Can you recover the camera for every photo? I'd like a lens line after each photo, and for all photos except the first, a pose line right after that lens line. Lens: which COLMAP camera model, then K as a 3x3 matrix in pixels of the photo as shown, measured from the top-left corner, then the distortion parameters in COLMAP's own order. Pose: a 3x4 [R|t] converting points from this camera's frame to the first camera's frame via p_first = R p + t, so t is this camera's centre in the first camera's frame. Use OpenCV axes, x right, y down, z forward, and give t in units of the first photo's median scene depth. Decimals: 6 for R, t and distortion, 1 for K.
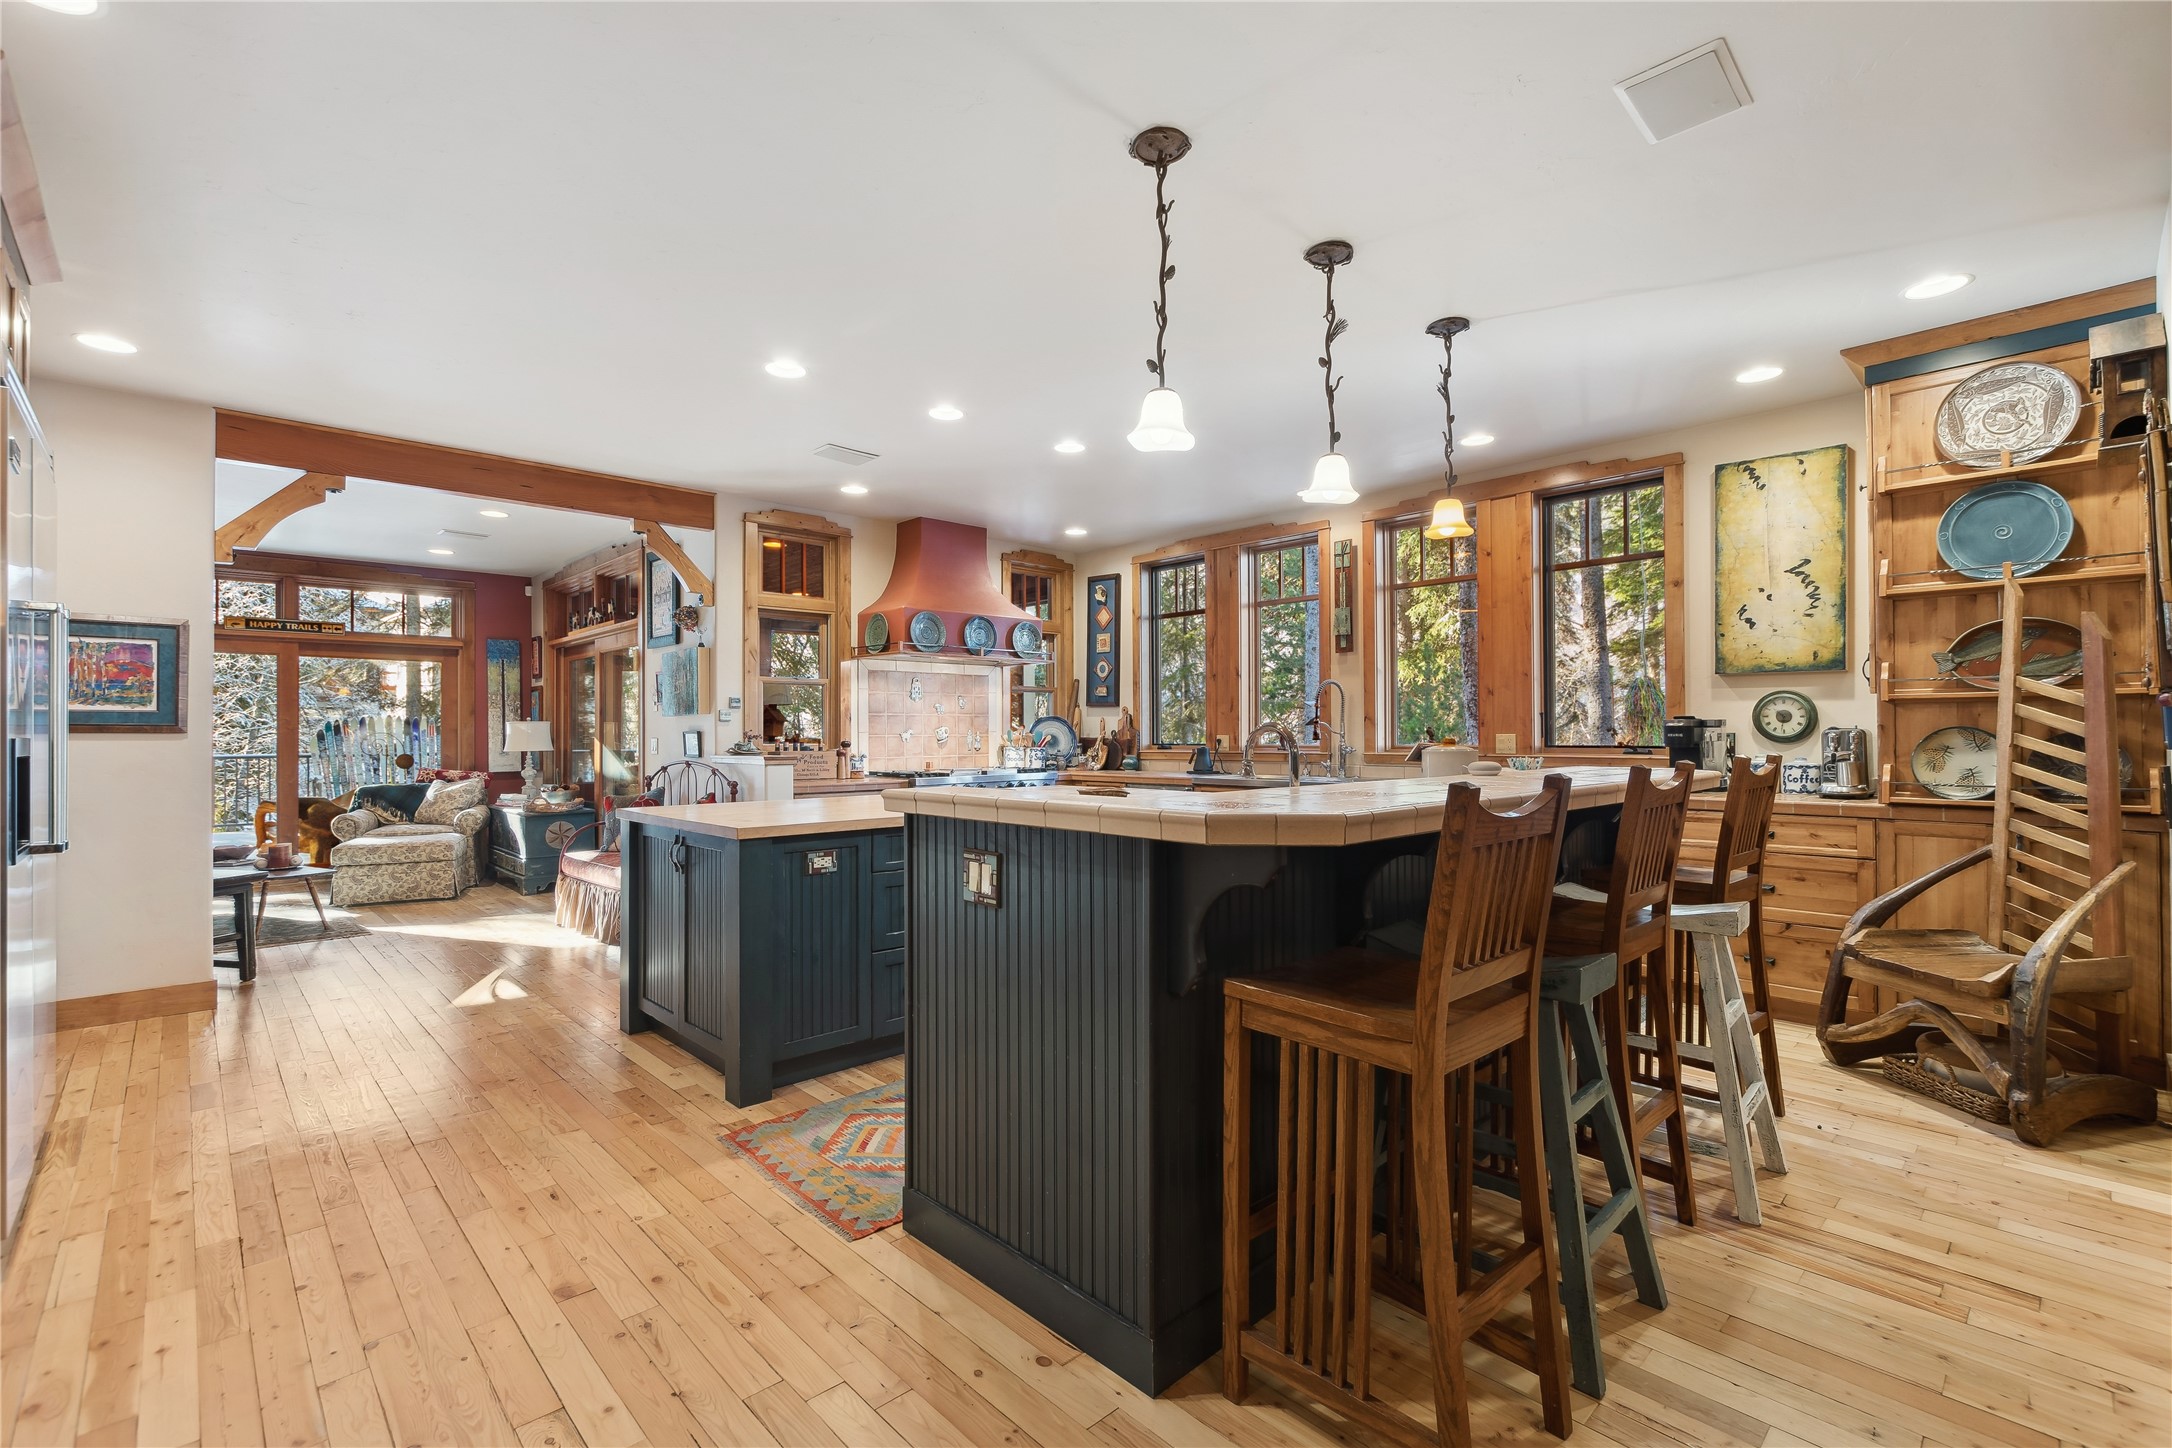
lens RADIAL K [[958.4, 0, 1082.6], [0, 958.4, 733.0], [0, 0, 1]] dist [0.002210, -0.000660]
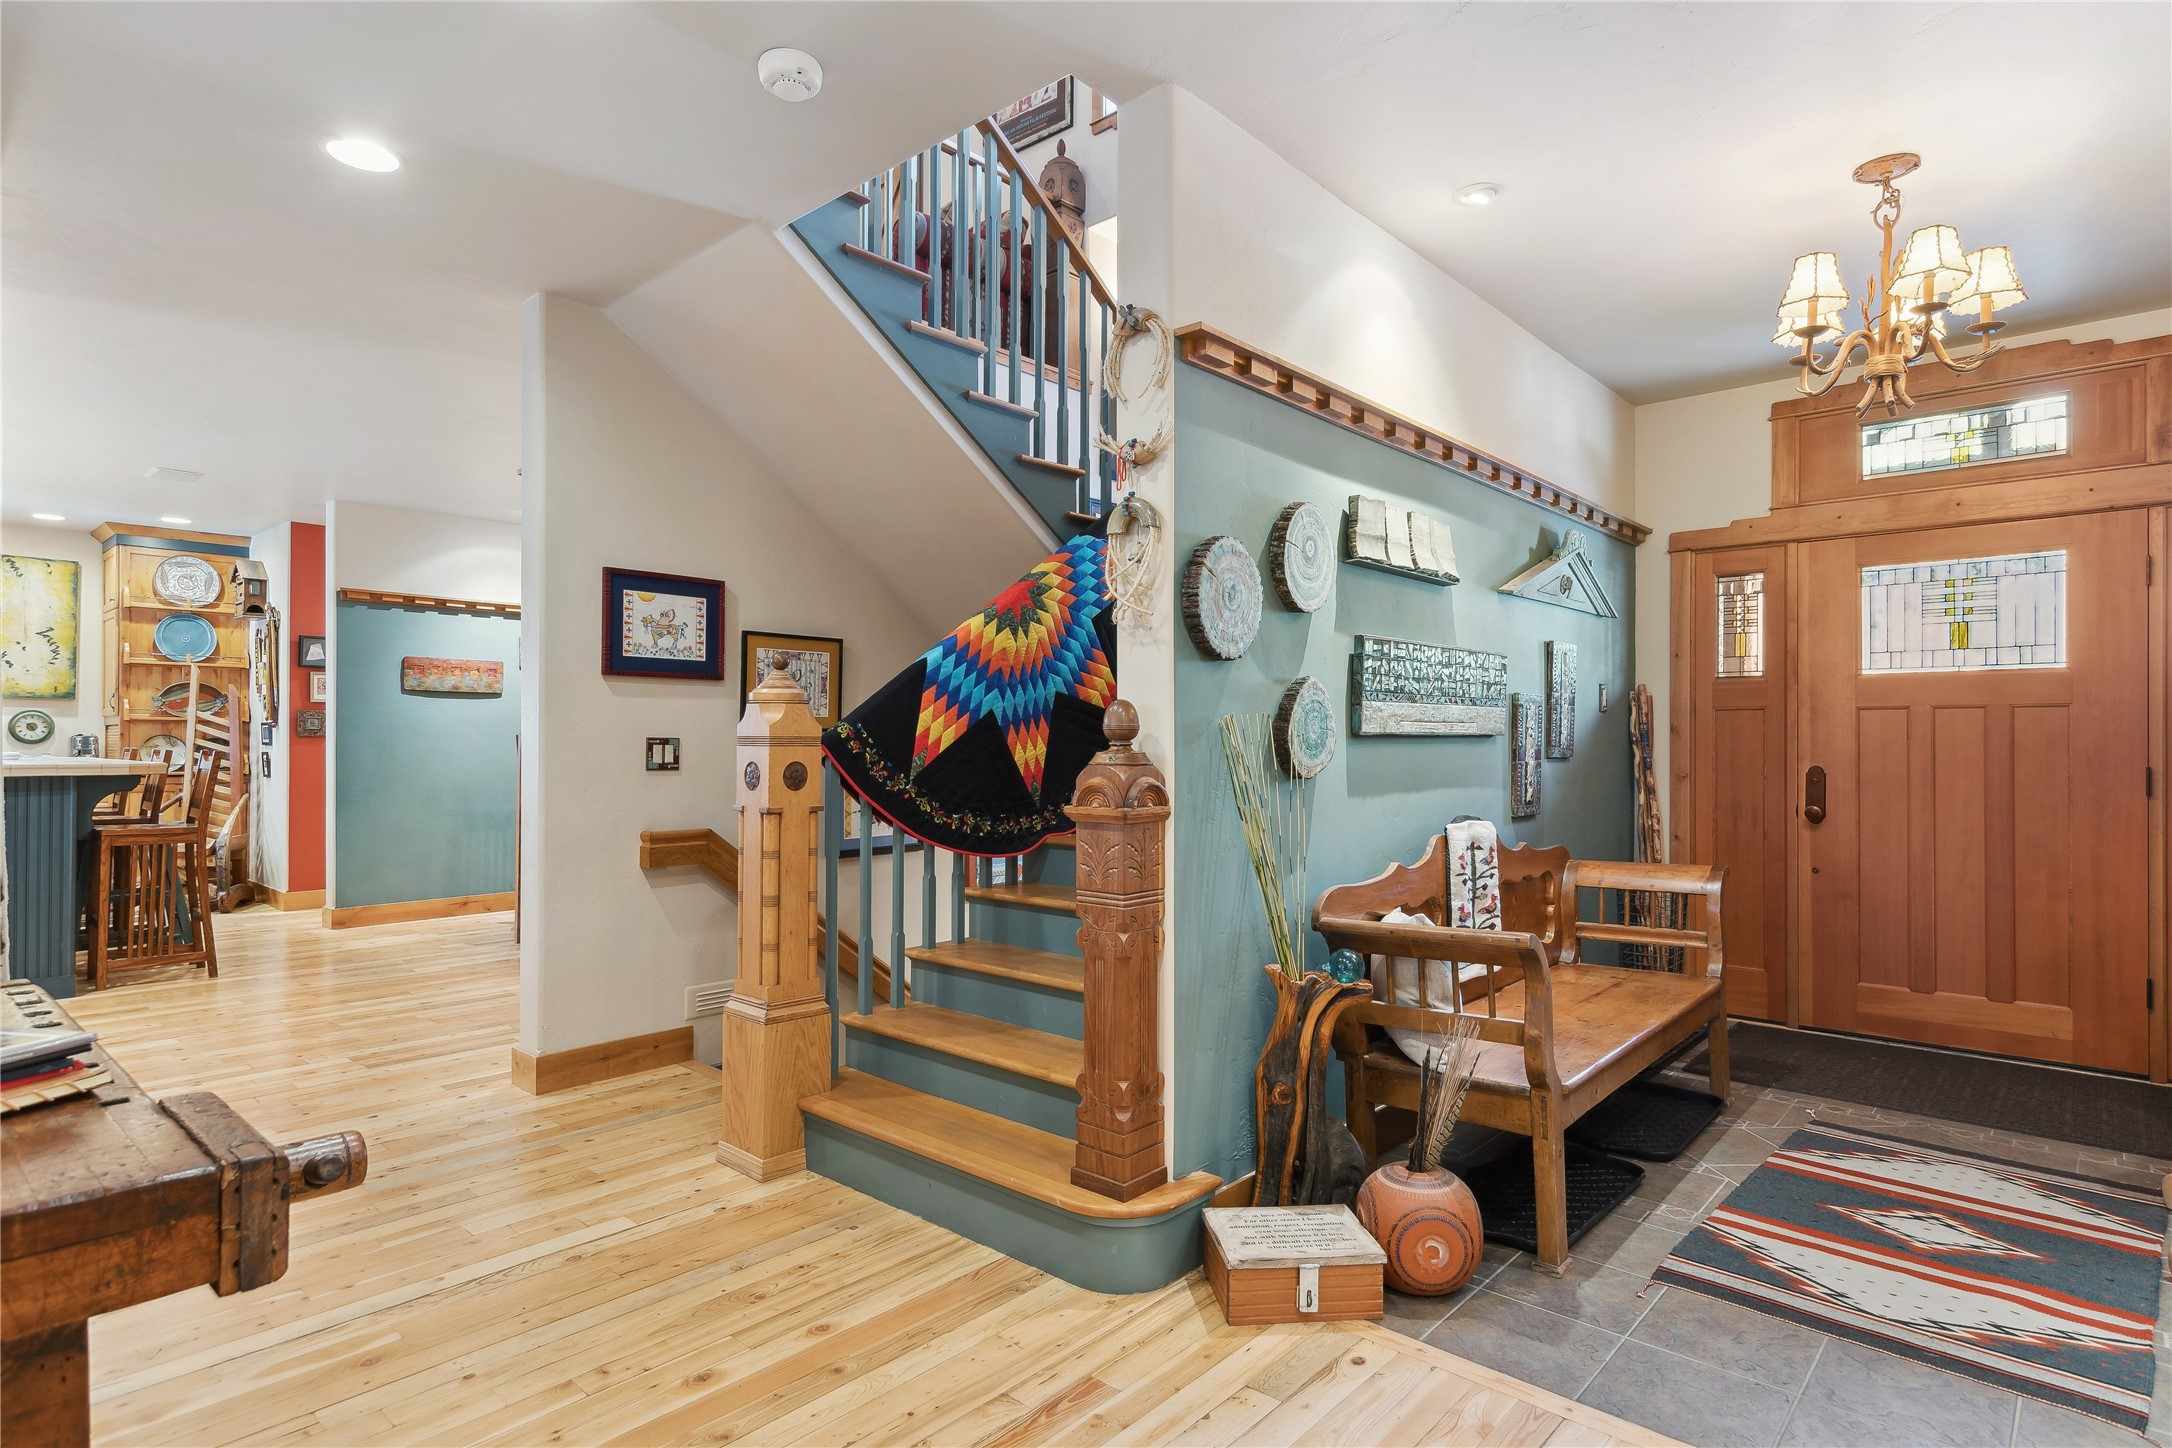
lens RADIAL K [[1114.7, 0, 1091.5], [0, 1114.7, 727.5], [0, 0, 1]] dist [0.000044, -0.000301]
pose [[-0.073811, 0.012368, 0.997196, -1.485857], [-0.001878, 0.999920, -0.012541, 0.003730], [-0.997270, -0.002799, -0.073782, -0.712471]]
